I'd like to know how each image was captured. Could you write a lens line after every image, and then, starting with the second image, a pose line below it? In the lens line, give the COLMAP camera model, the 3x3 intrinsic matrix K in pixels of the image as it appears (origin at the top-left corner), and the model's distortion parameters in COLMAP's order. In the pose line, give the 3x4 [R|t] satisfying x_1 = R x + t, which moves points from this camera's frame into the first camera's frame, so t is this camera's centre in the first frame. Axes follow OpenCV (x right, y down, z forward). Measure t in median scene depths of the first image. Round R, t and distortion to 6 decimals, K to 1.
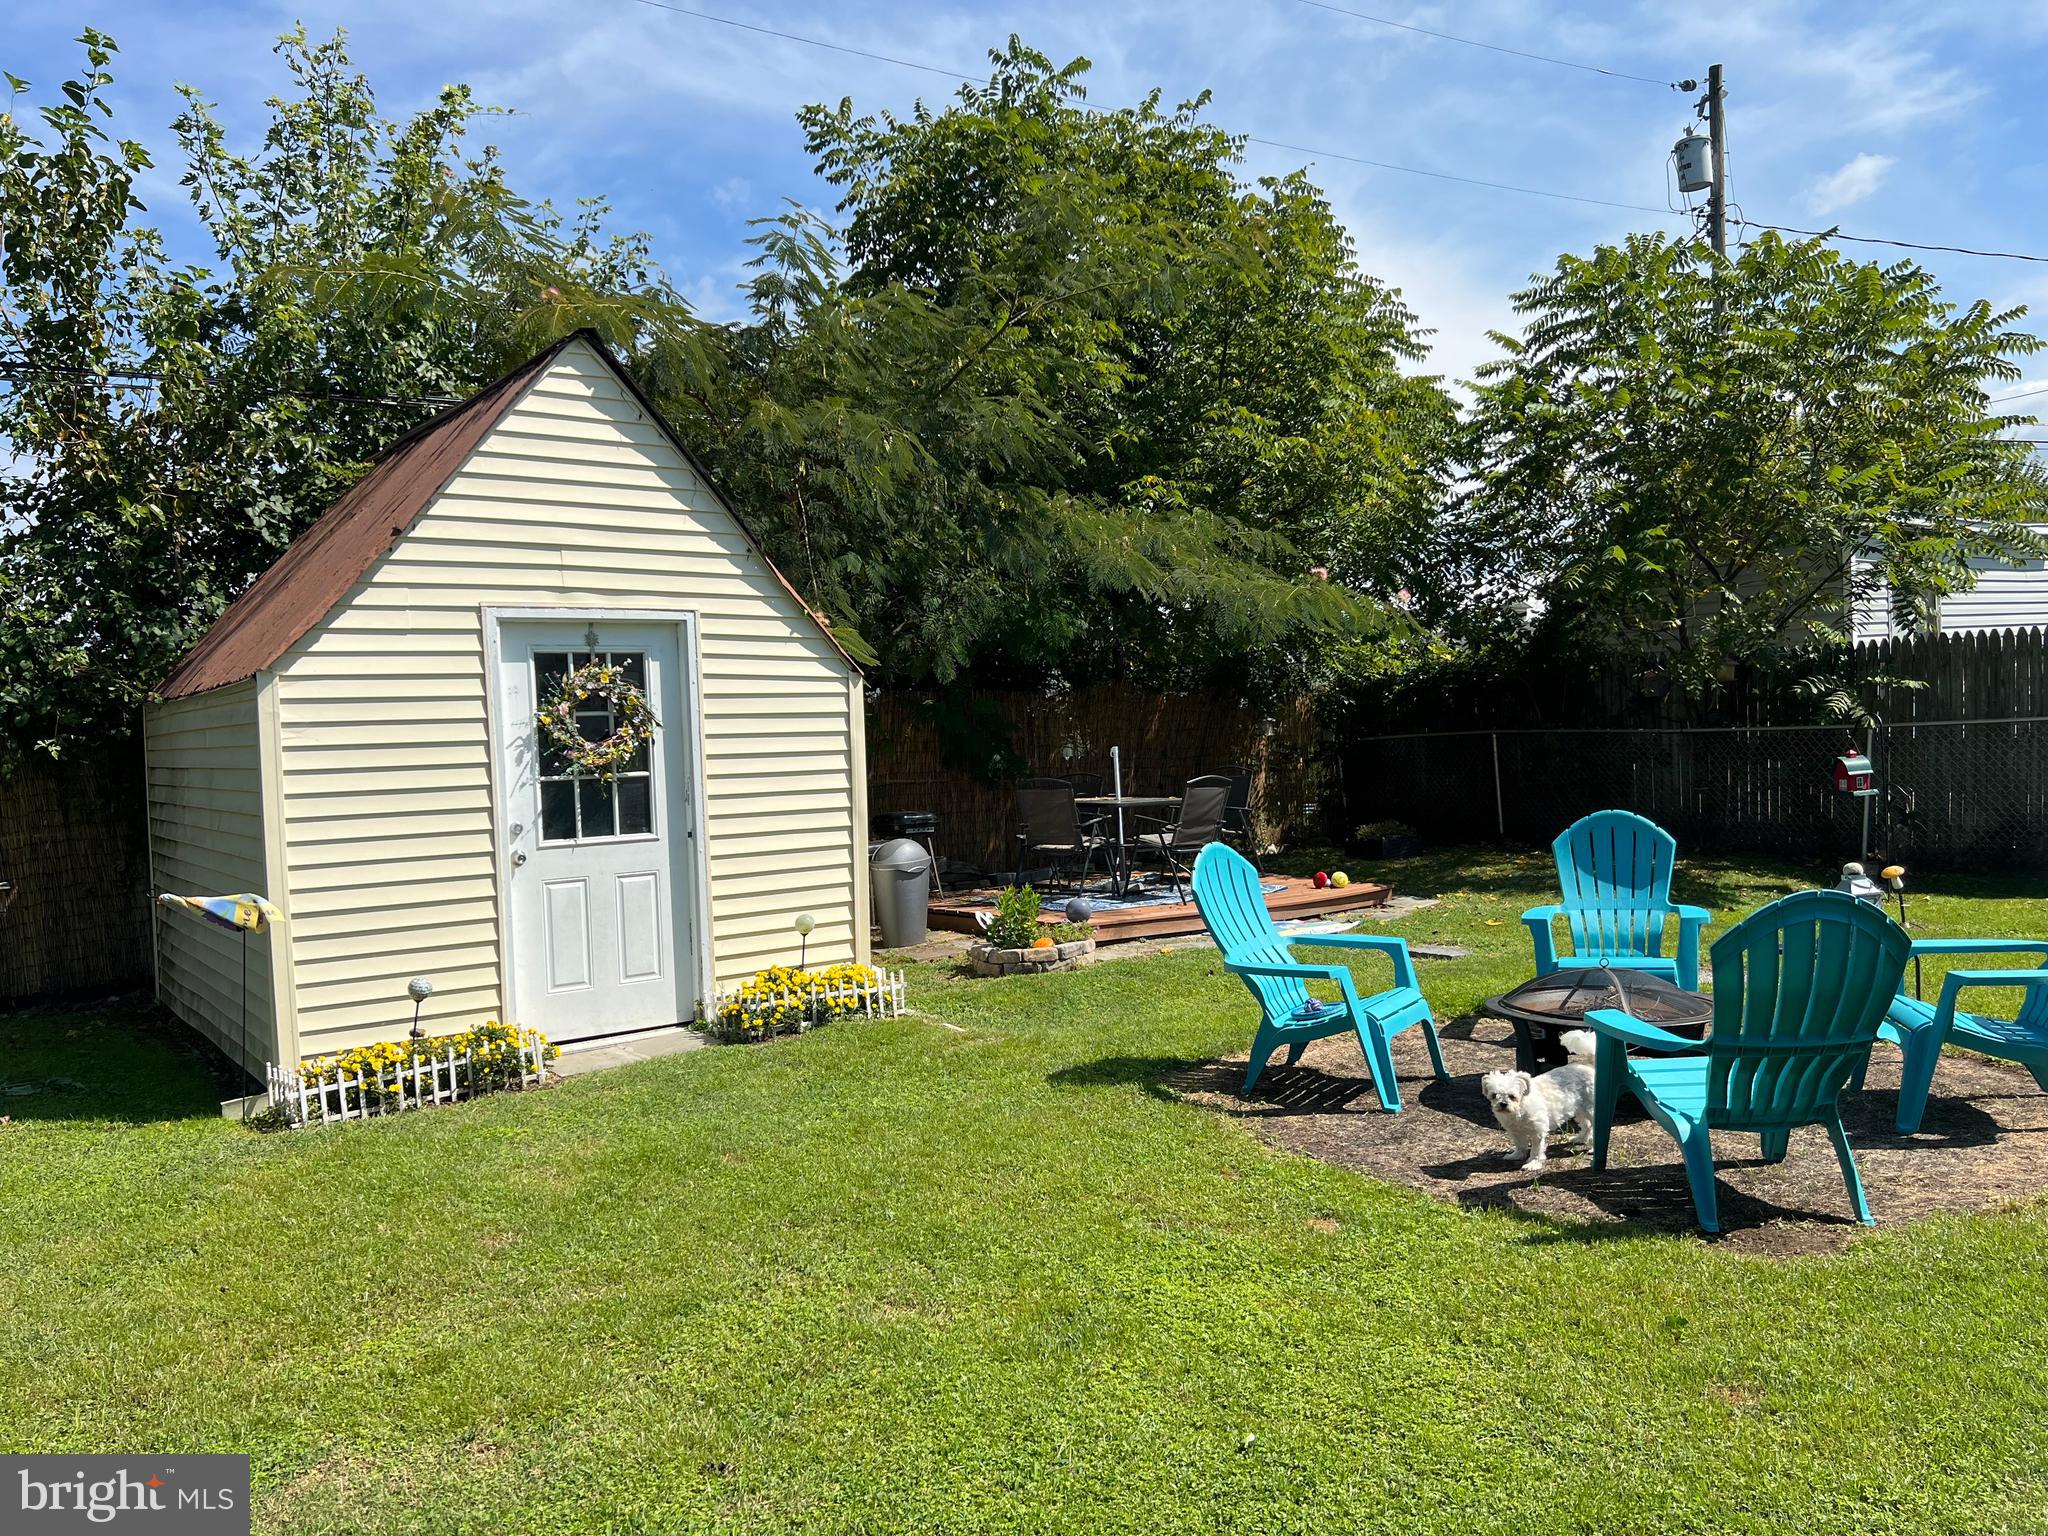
lens RADIAL K [[1531.2, 0, 1016.2], [0, 1531.2, 775.6], [0, 0, 1]] dist [0.059937, -0.059256]
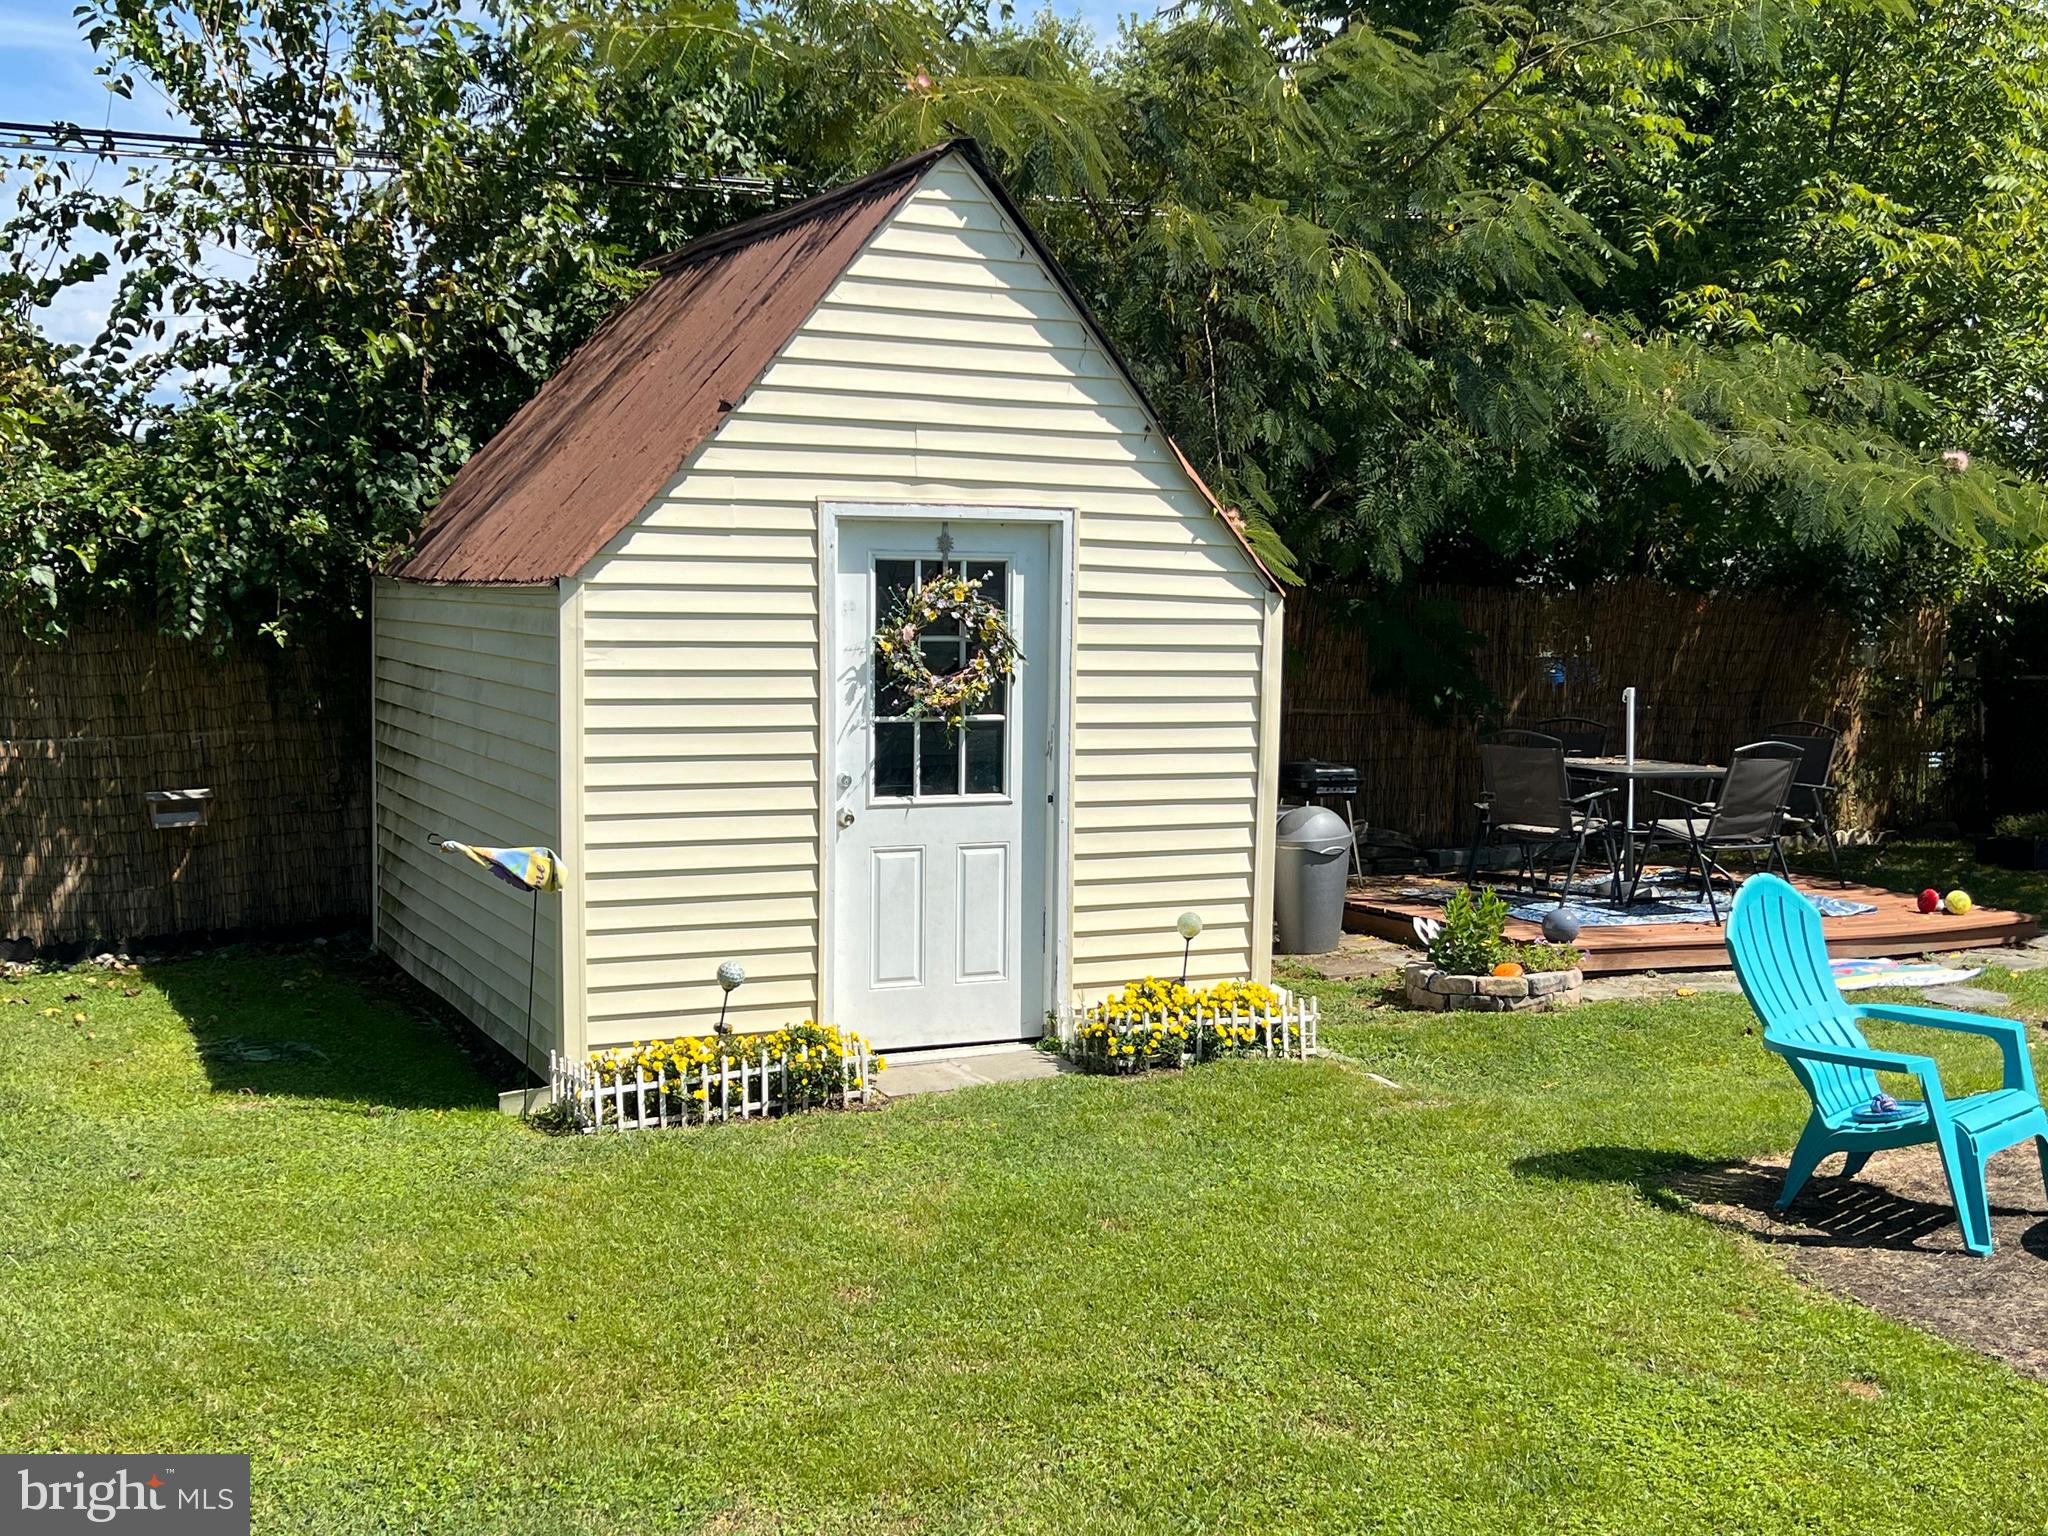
lens RADIAL K [[2328.5, 0, 1024.0], [0, 2328.5, 768.0], [0, 0, 1]] dist [0.229147, -0.683573]
pose [[0.981610, 0.065055, -0.179473, -0.016697], [-0.055482, 0.996782, 0.057857, -0.047246], [0.182659, -0.046835, 0.982060, -0.167085]]
